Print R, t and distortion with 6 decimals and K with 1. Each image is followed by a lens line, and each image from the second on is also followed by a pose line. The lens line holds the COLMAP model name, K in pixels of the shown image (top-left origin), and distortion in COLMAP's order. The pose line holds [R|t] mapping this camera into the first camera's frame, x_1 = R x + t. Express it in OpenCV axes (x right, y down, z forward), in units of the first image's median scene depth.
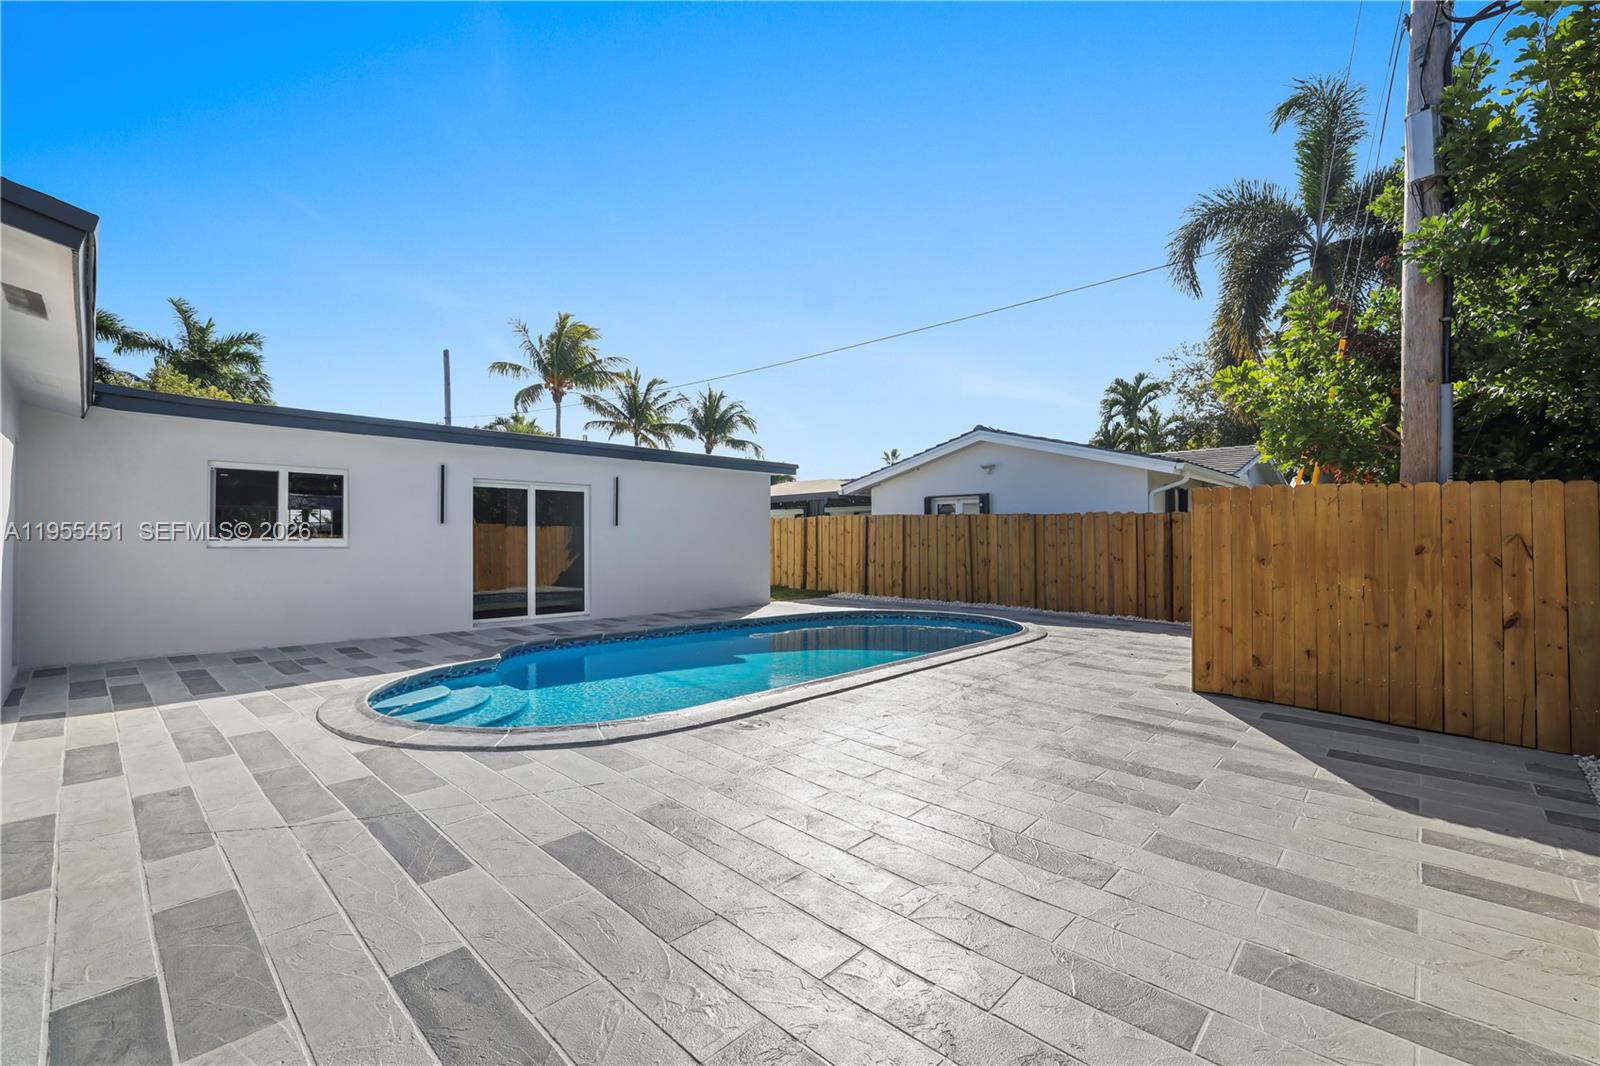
lens RADIAL K [[666.2, 0, 807.7], [0, 666.2, 575.8], [0, 0, 1]] dist [-0.081529, 0.041453]
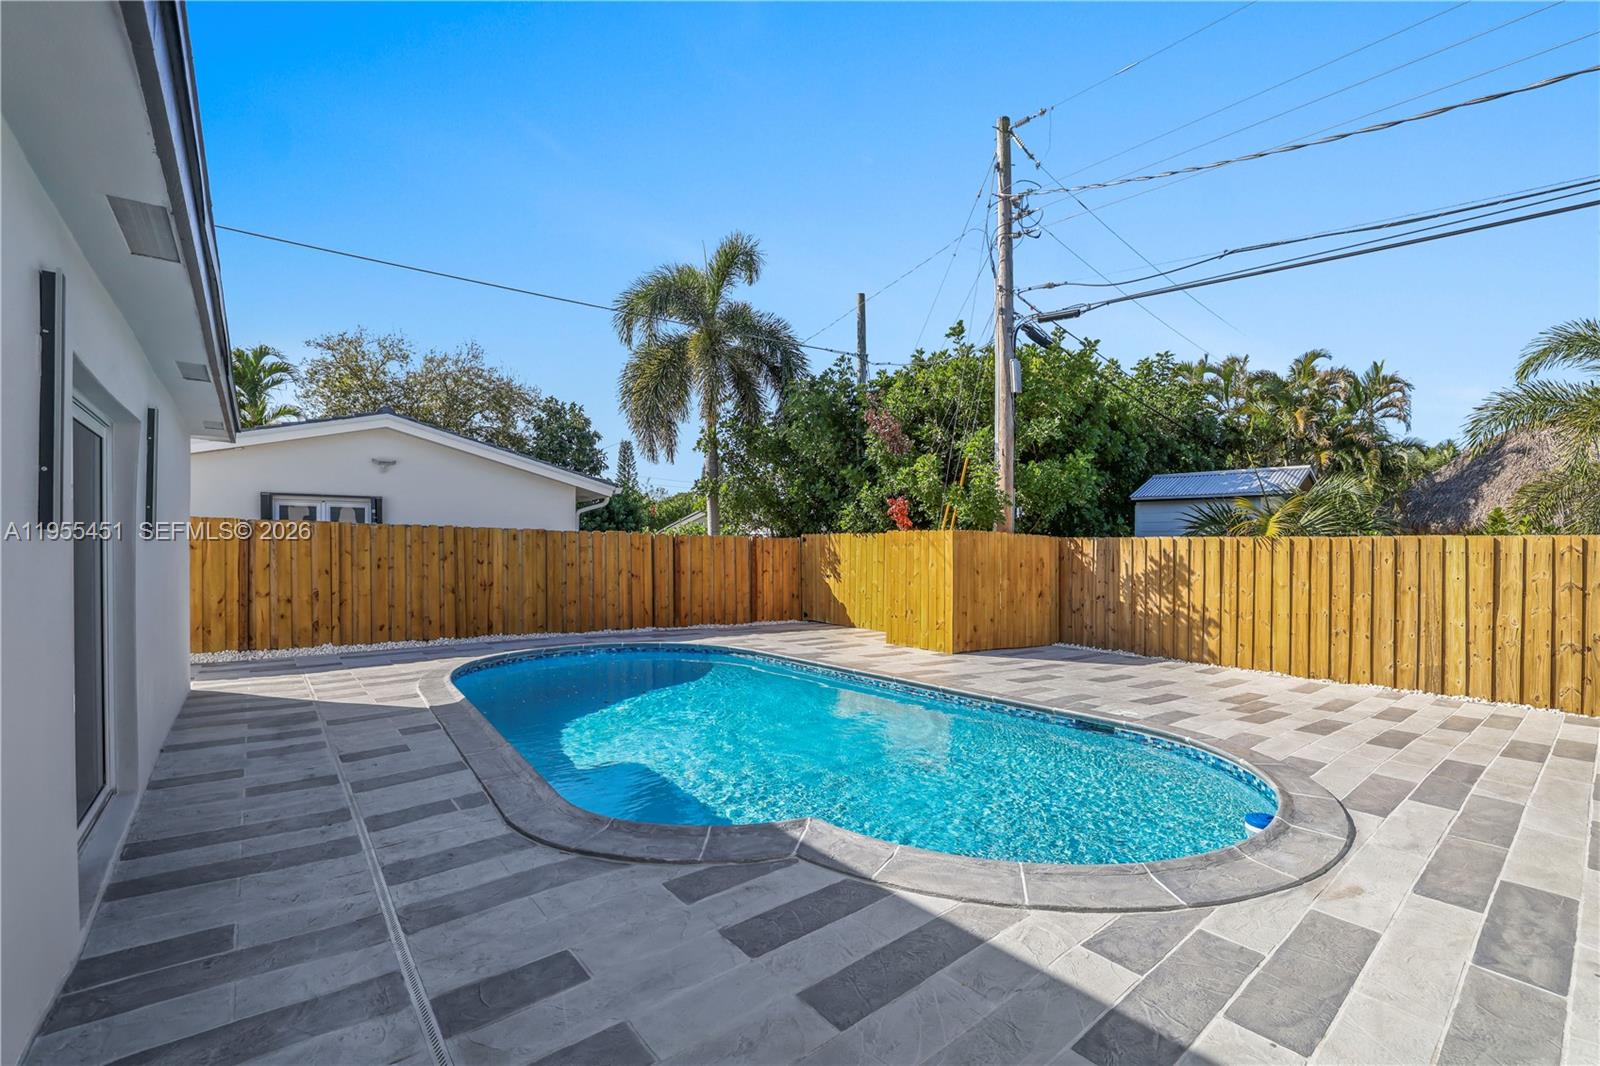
lens RADIAL K [[687.0, 0, 797.8], [0, 687.0, 542.5], [0, 0, 1]] dist [-0.020032, 0.001083]
pose [[0.135989, 0.006531, 0.990689, -0.440473], [0.049215, 0.998699, -0.013340, -0.037098], [-0.989487, 0.050570, 0.135491, 0.417039]]
